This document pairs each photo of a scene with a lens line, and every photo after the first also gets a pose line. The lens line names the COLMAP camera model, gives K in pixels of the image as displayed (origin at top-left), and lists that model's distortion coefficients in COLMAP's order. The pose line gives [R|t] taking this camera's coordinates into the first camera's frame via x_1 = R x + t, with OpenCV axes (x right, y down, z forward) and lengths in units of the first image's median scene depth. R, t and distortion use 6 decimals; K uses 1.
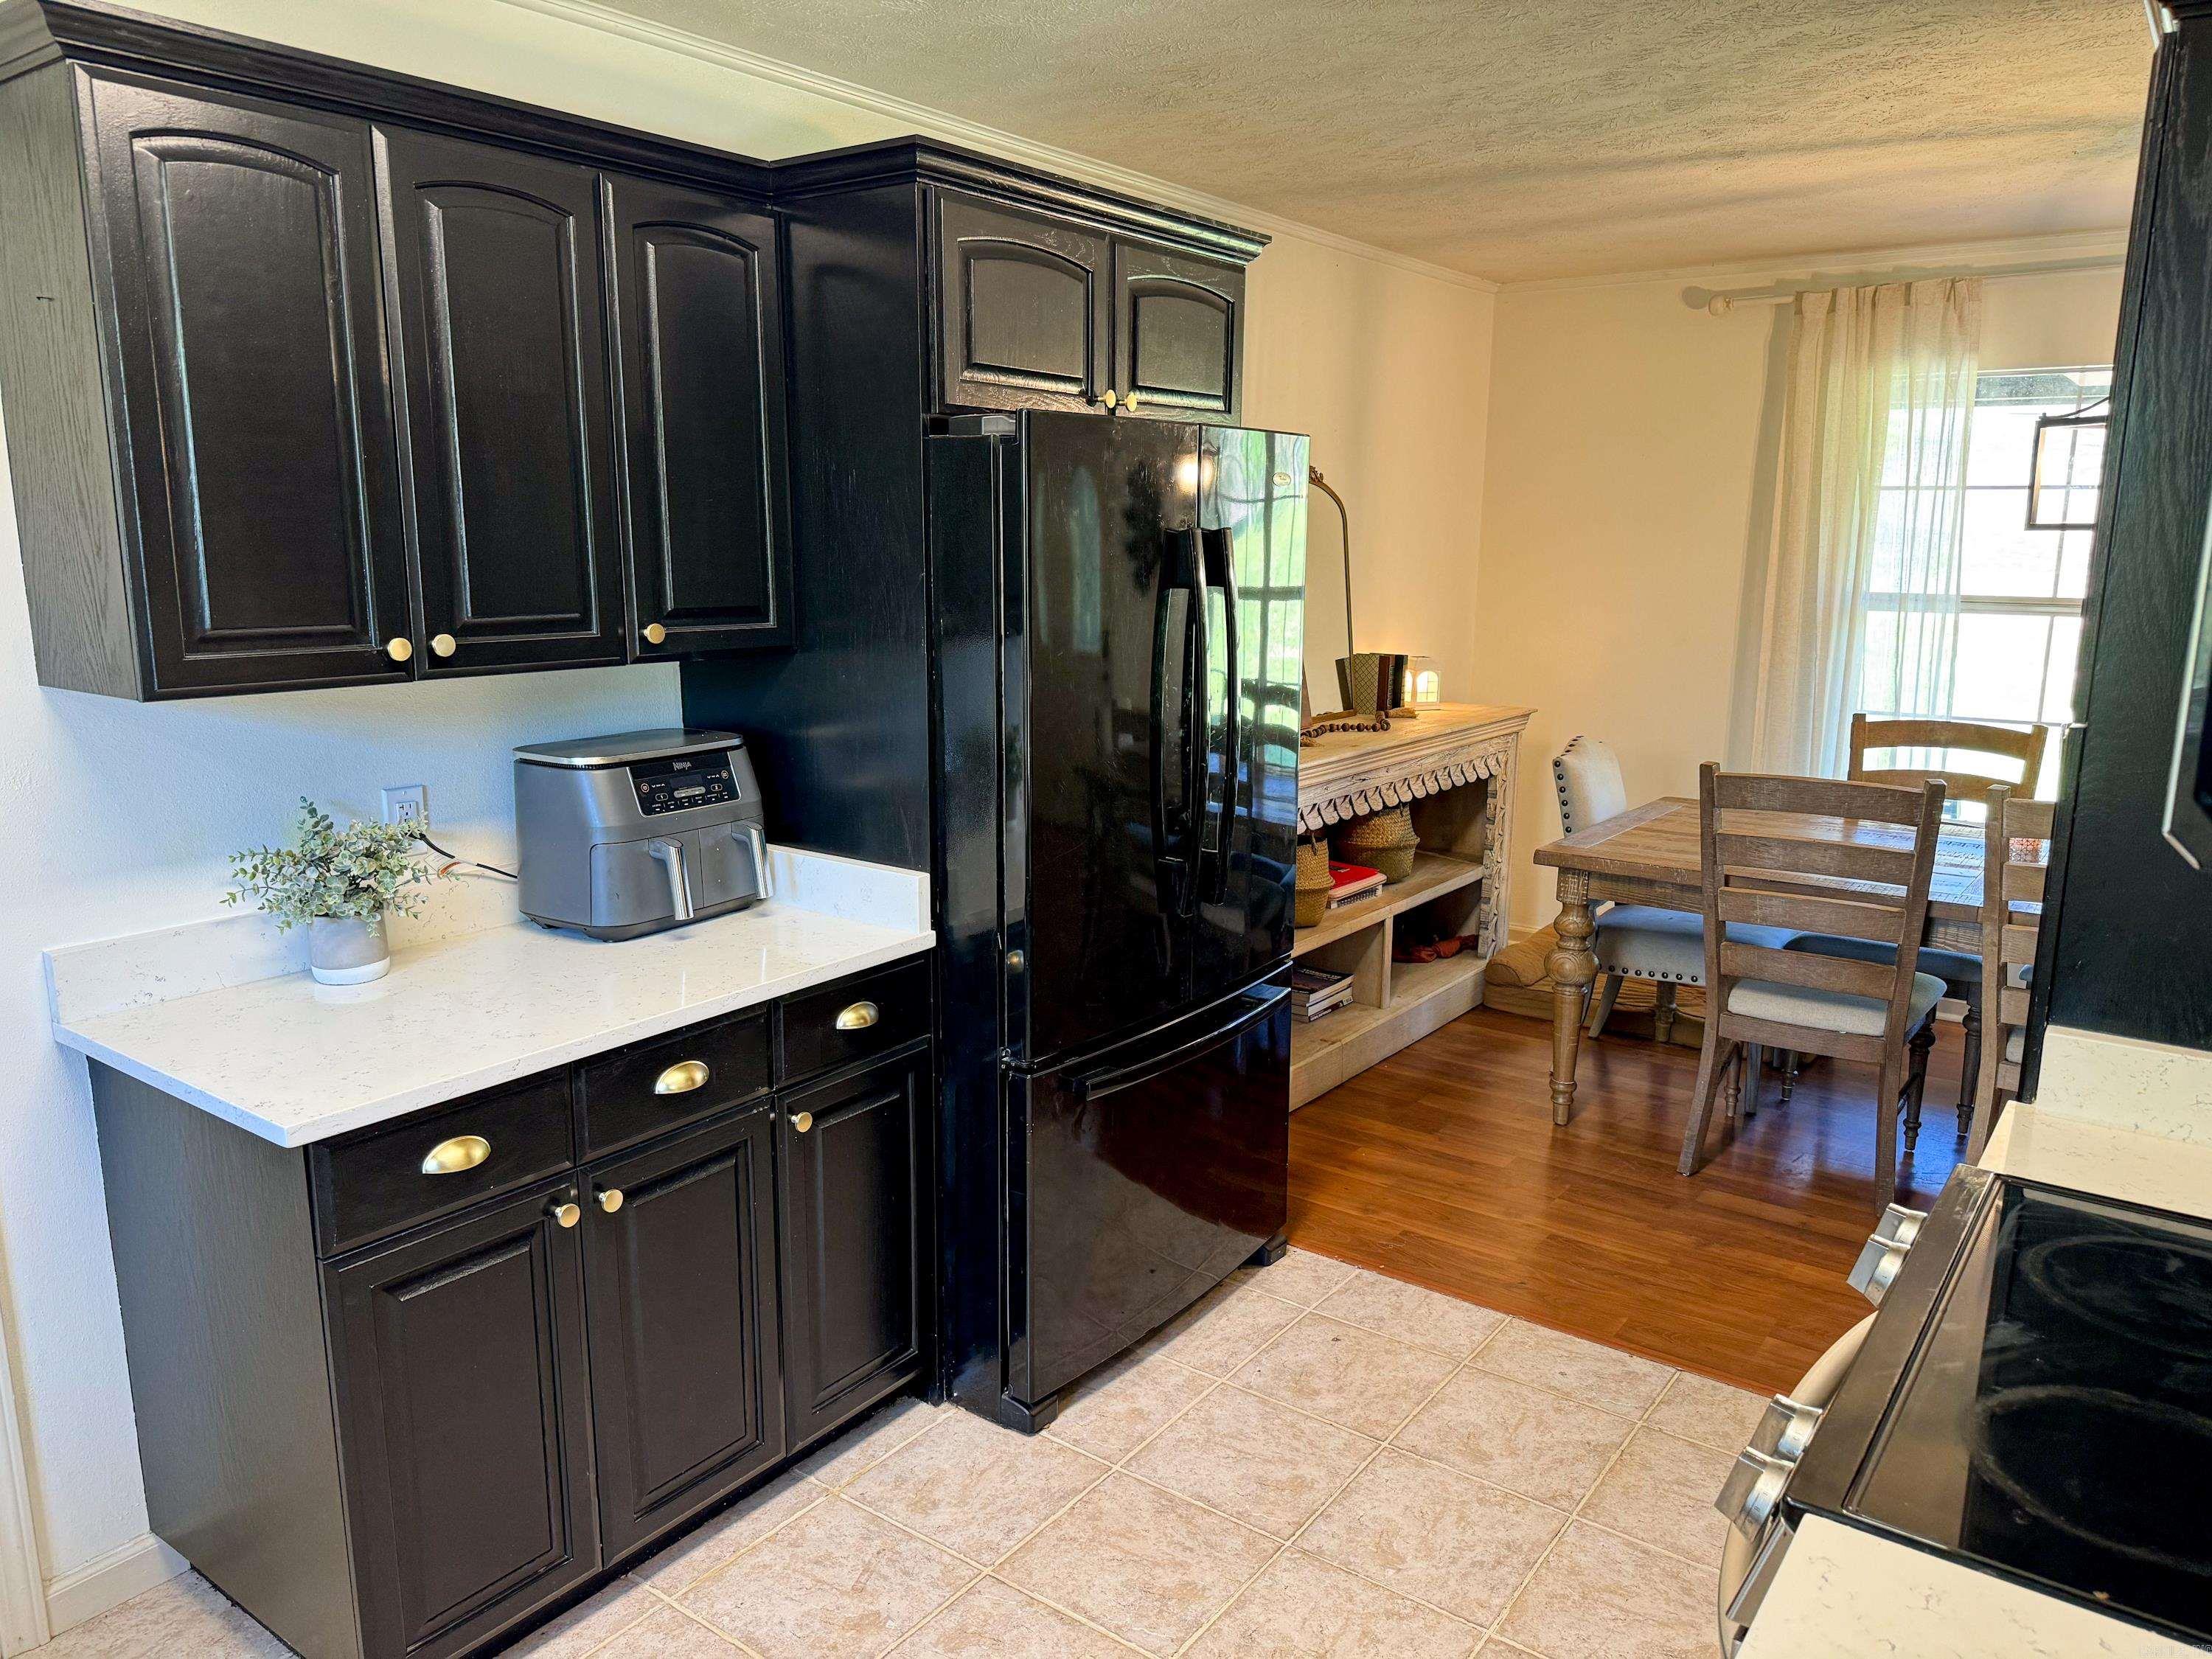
lens RADIAL K [[1559.7, 0, 1102.6], [0, 1559.7, 842.2], [0, 0, 1]] dist [0.083429, -0.117562]
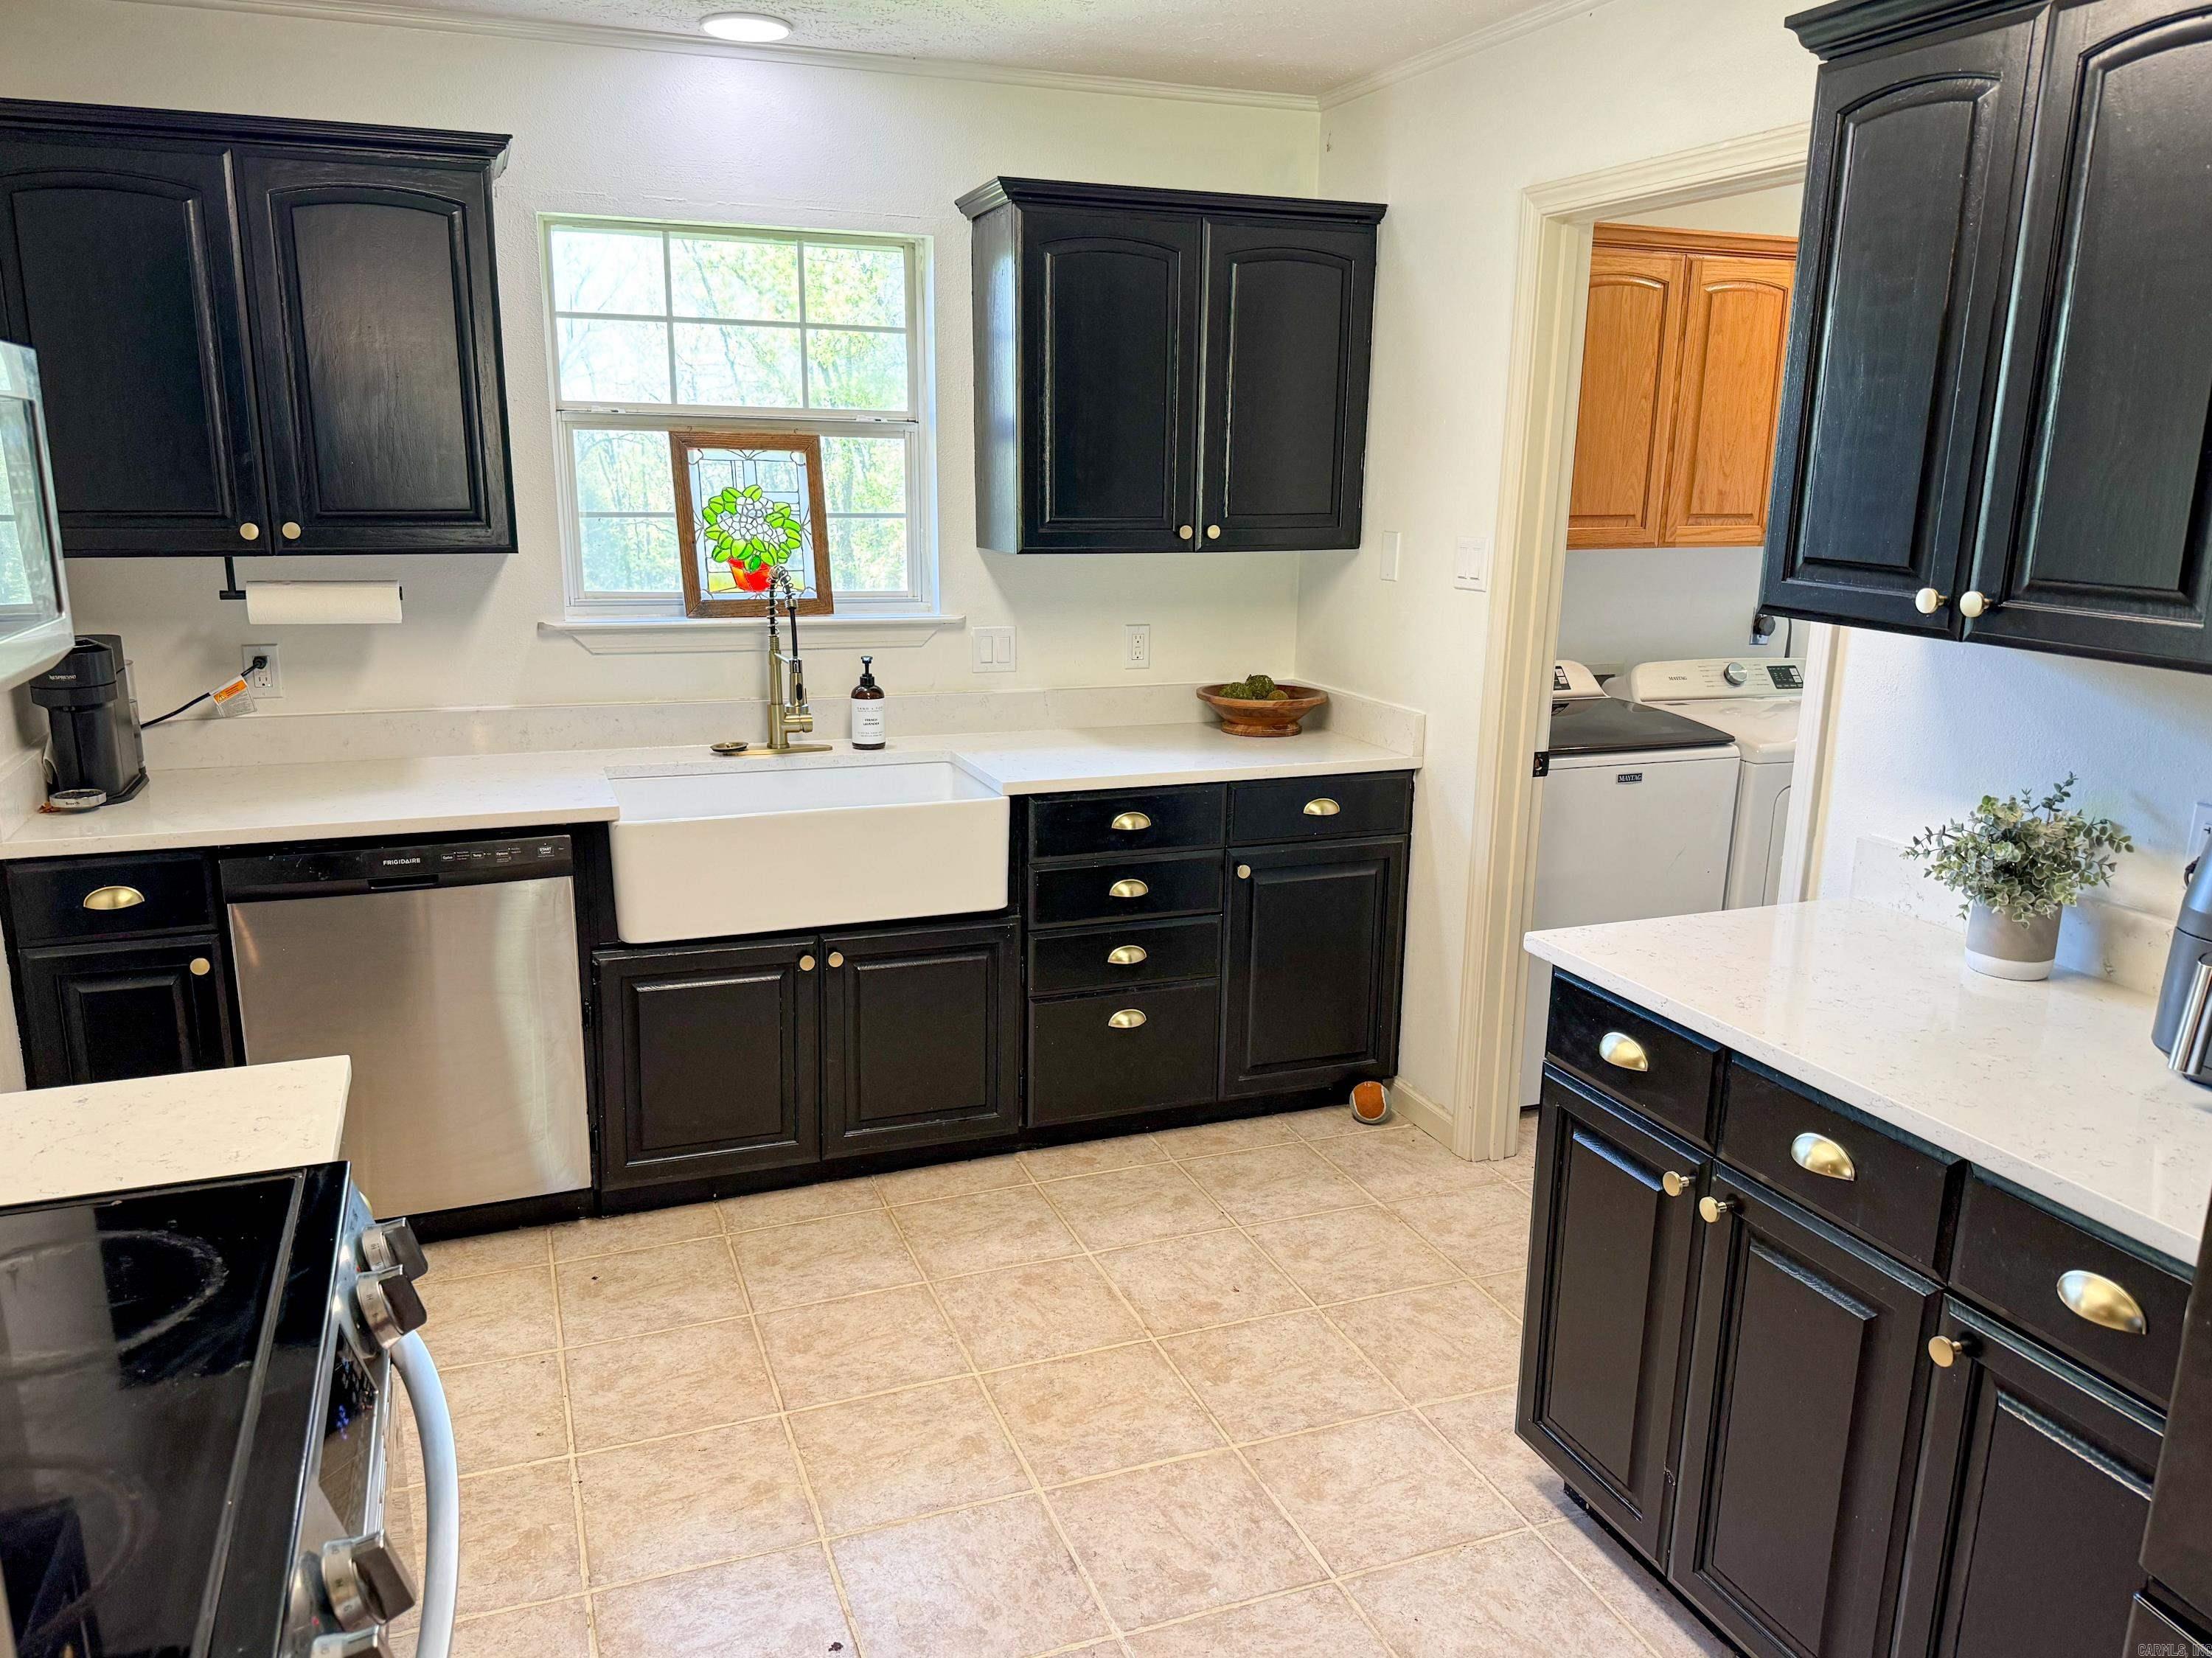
lens RADIAL K [[1576.6, 0, 1101.1], [0, 1576.6, 847.6], [0, 0, 1]] dist [0.176126, -0.342731]
pose [[-0.537225, 0.188687, -0.822062, 0.479872], [-0.186018, 0.924150, 0.333684, -0.167057], [0.822670, 0.332182, -0.461377, 0.851832]]
